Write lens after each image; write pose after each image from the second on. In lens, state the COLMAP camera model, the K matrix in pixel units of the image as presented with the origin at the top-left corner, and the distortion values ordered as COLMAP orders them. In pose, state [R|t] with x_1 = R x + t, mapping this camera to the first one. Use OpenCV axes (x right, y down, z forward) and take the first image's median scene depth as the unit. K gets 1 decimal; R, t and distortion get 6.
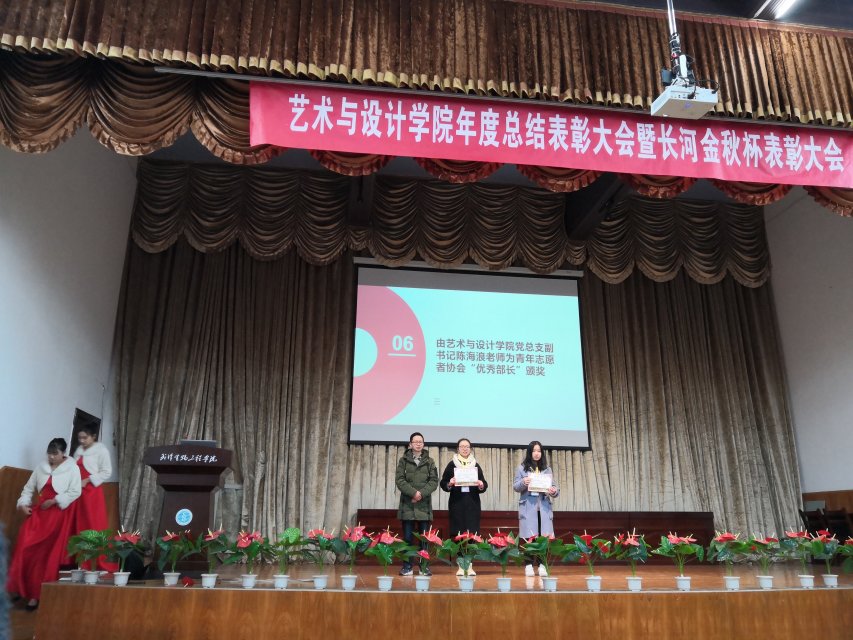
lens RADIAL K [[652.0, 0, 420.8], [0, 652.0, 323.4], [0, 0, 1]] dist [0.004208, -0.000764]
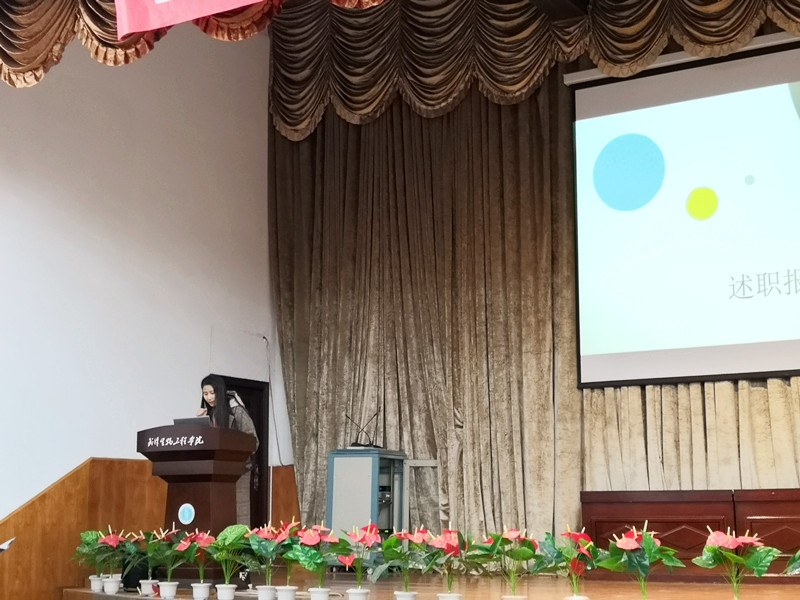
lens RADIAL K [[1217.1, 0, 402.0], [0, 1217.1, 291.3], [0, 0, 1]] dist [0.093460, 0.000000]
pose [[0.788070, -0.124996, -0.602761, 0.459769], [0.196483, 0.979027, 0.053866, 0.001079], [0.583386, -0.160882, 0.796101, 0.002640]]
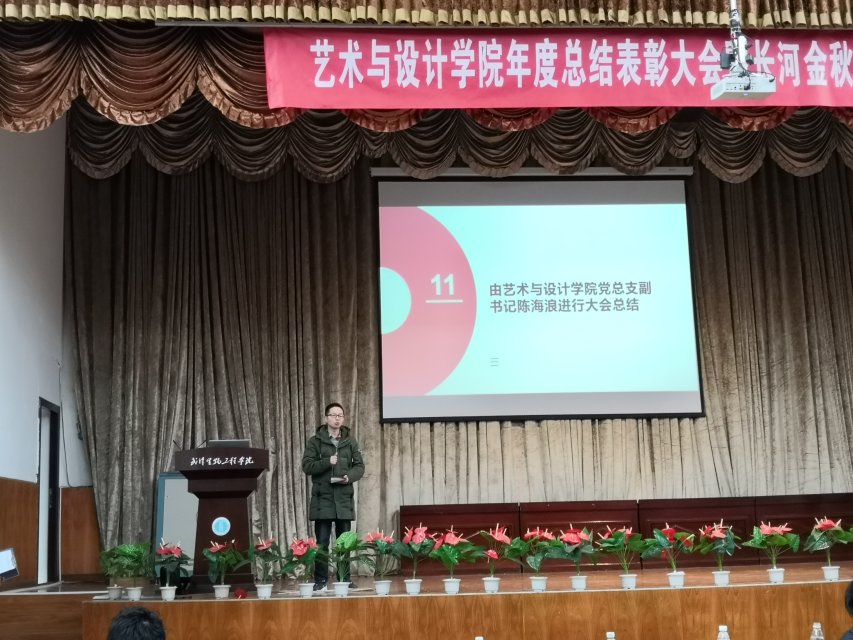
lens RADIAL K [[1138.7, 0, 416.1], [0, 1138.7, 295.1], [0, 0, 1]] dist [0.044926, 0.000000]
pose [[0.998145, -0.047100, -0.038568, -0.011654], [0.050812, 0.993514, 0.101727, -0.094780], [0.033527, -0.103498, 0.994064, -0.299072]]
